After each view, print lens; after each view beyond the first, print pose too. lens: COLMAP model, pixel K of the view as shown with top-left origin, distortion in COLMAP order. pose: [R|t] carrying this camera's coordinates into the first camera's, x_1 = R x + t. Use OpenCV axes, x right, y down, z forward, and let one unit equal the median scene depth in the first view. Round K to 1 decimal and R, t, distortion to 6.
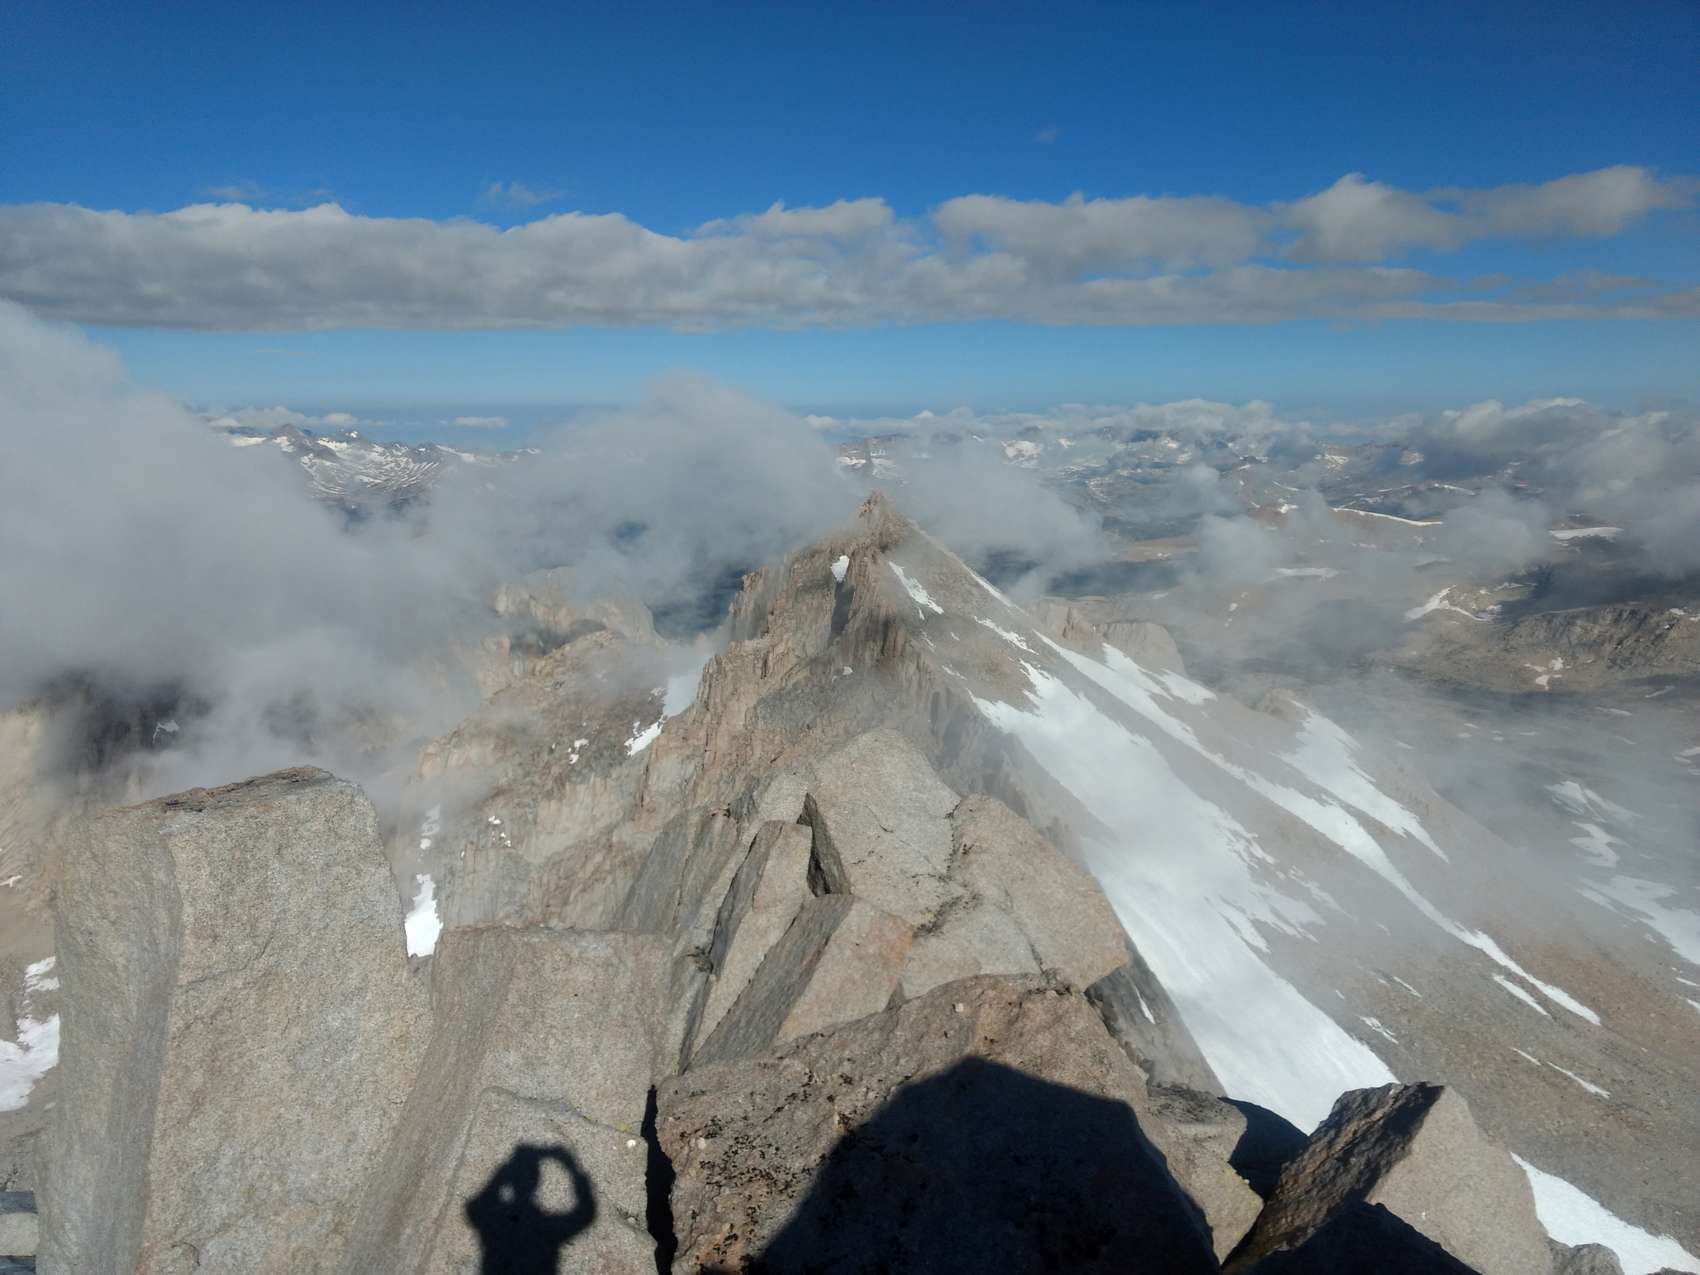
lens RADIAL K [[1331.4, 0, 857.0], [0, 1331.4, 630.9], [0, 0, 1]] dist [0.042644, -0.017881]
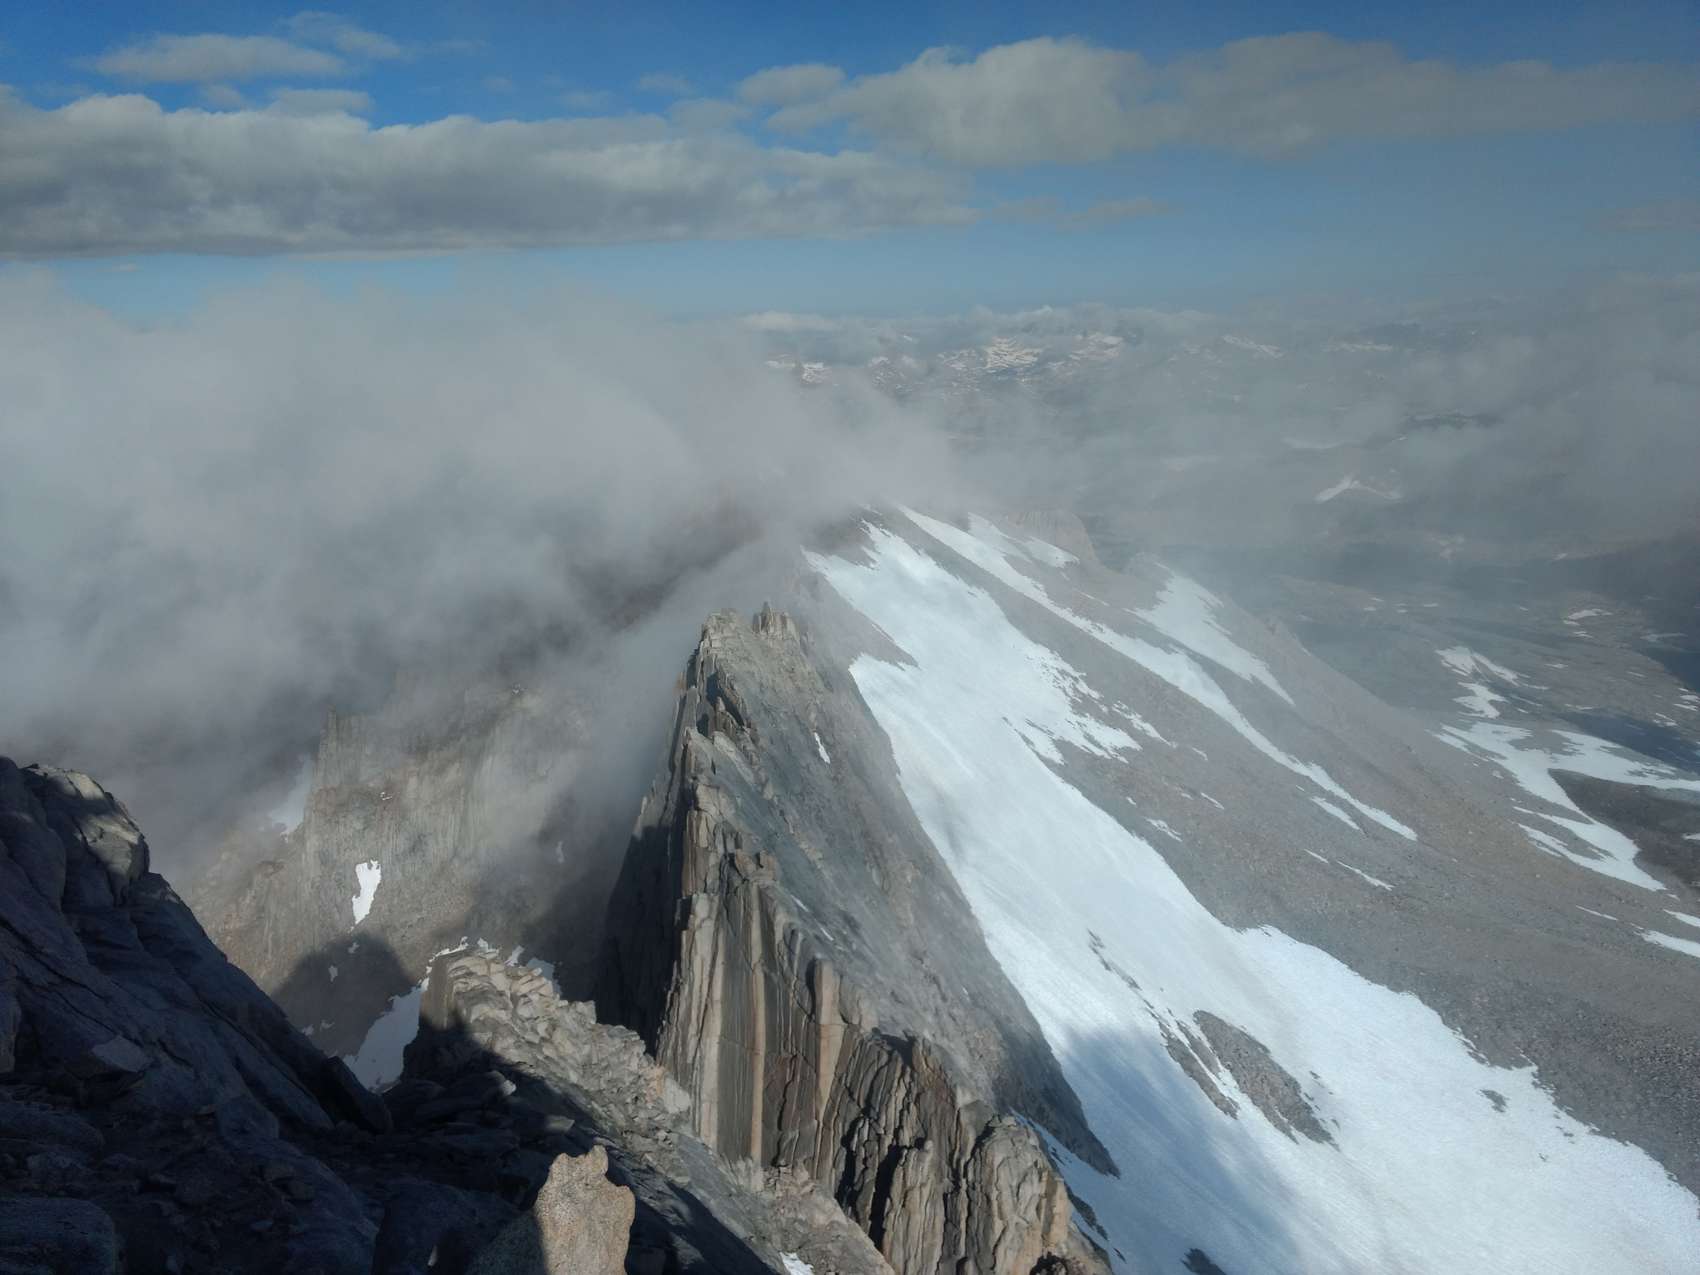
lens RADIAL K [[1331.4, 0, 860.5], [0, 1331.4, 627.8], [0, 0, 1]] dist [0.042644, -0.017881]
pose [[0.998566, -0.039994, 0.035576, 0.089431], [0.037683, 0.997275, 0.063420, 0.044436], [-0.038015, -0.061989, 0.997353, -0.054773]]
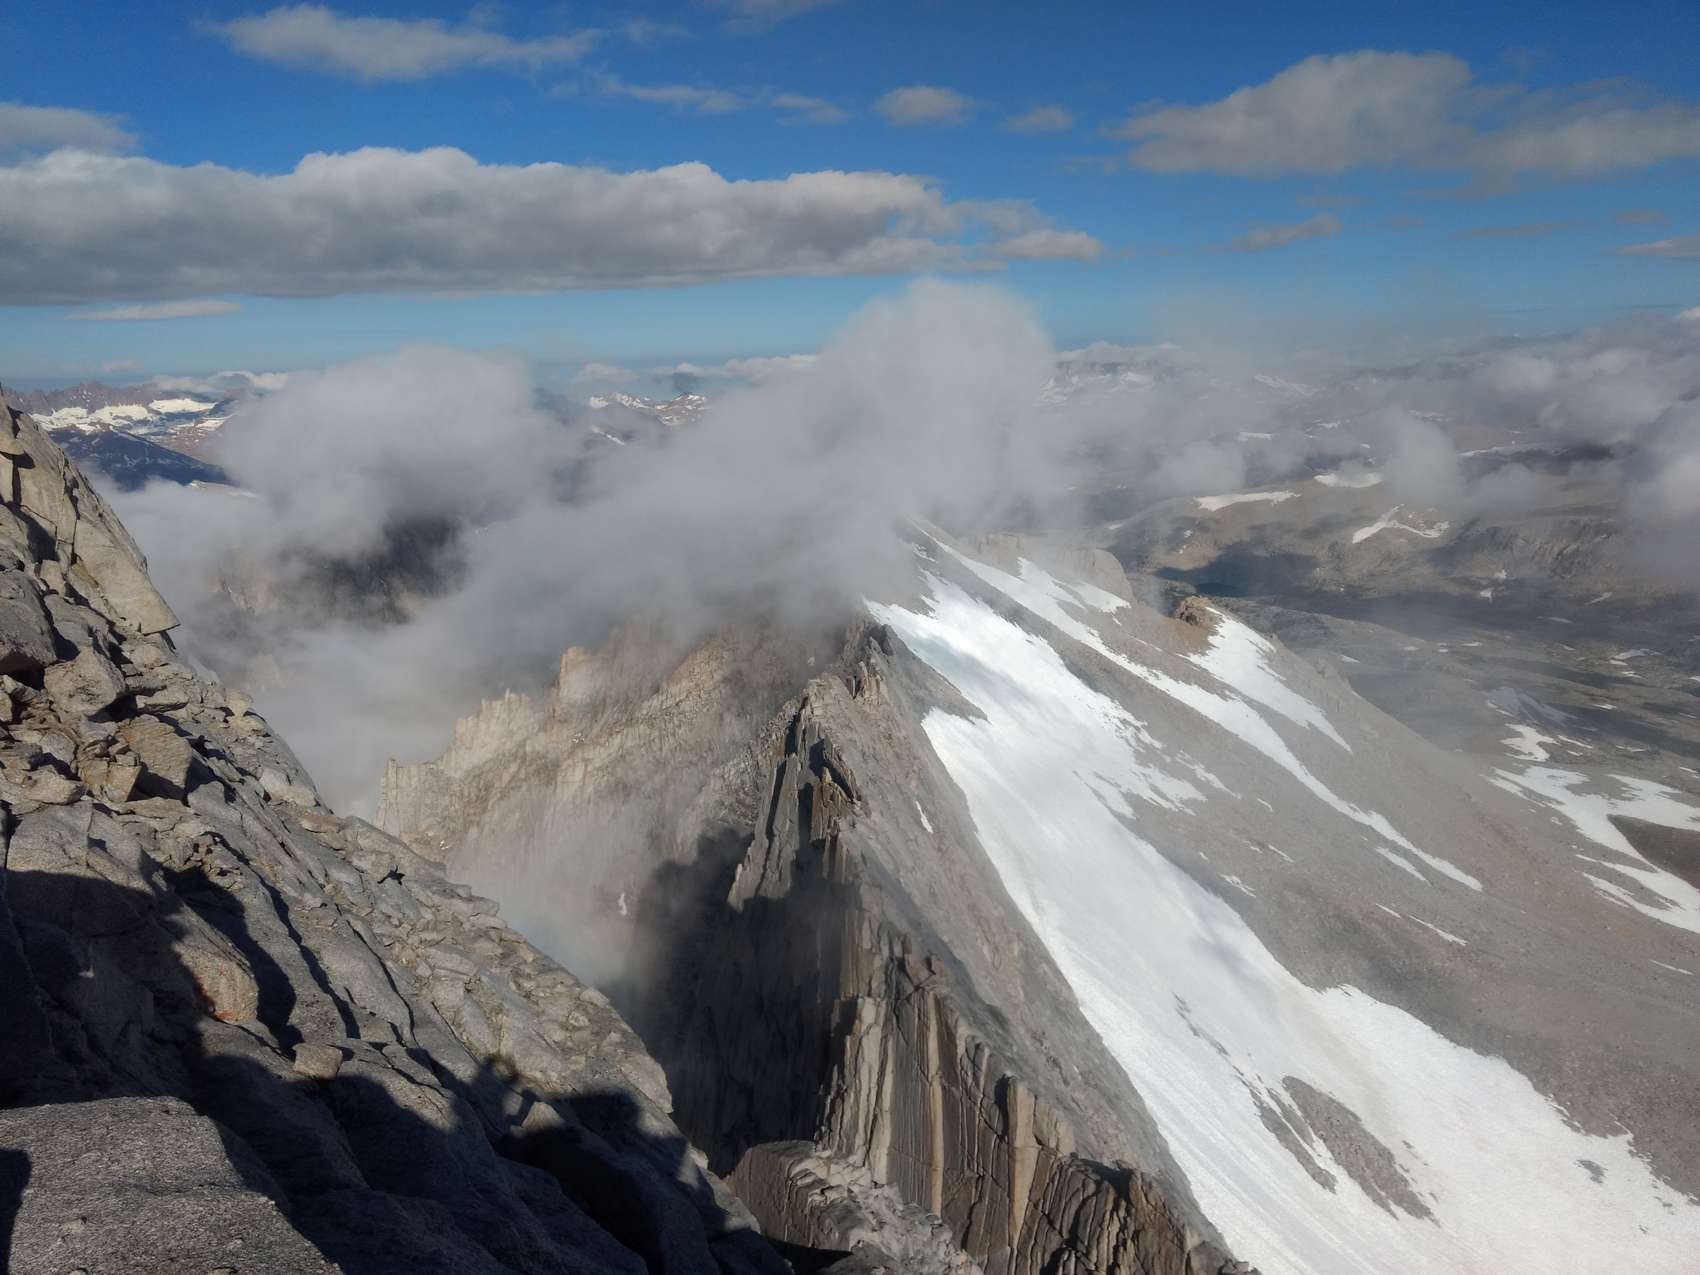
lens RADIAL K [[1331.4, 0, 864.9], [0, 1331.4, 635.7], [0, 0, 1]] dist [0.042644, -0.017881]
pose [[0.998987, -0.040551, 0.019506, 0.063348], [0.039707, 0.998335, 0.041846, 0.032852], [-0.021170, -0.041029, 0.998934, -0.046376]]
